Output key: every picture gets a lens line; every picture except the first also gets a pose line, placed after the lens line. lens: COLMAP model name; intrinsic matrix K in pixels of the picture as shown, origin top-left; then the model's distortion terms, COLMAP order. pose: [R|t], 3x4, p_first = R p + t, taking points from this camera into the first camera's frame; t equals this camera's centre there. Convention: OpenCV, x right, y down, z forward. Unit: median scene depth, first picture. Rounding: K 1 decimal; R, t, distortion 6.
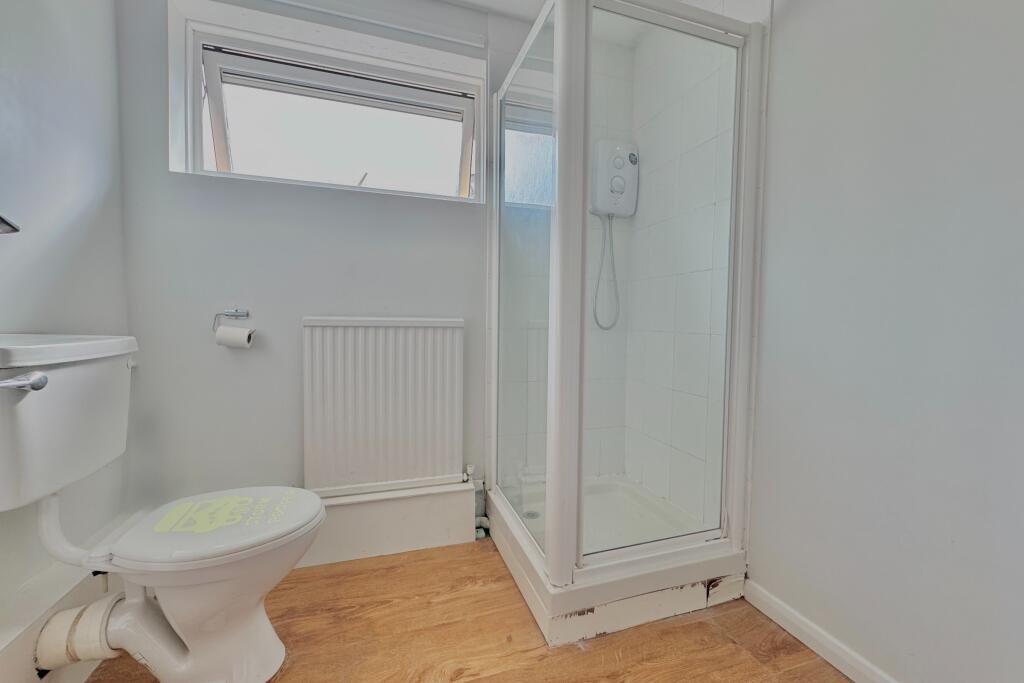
lens RADIAL K [[409.9, 0, 509.8], [0, 409.9, 338.4], [0, 0, 1]] dist [-0.001704, 0.000657]
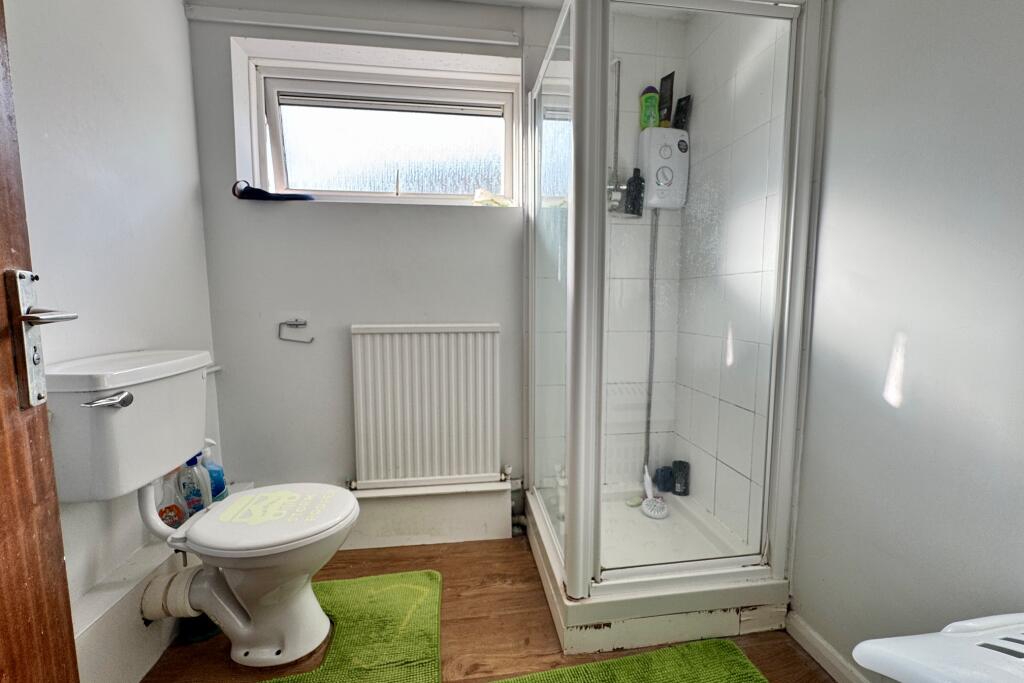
lens RADIAL K [[409.9, 0, 504.1], [0, 409.9, 343.0], [0, 0, 1]] dist [-0.001704, 0.000657]
pose [[0.982486, 0.003516, -0.186305, 0.114733], [0.006038, 0.998696, 0.050690, -0.068183], [0.186240, -0.050927, 0.981184, 0.001901]]
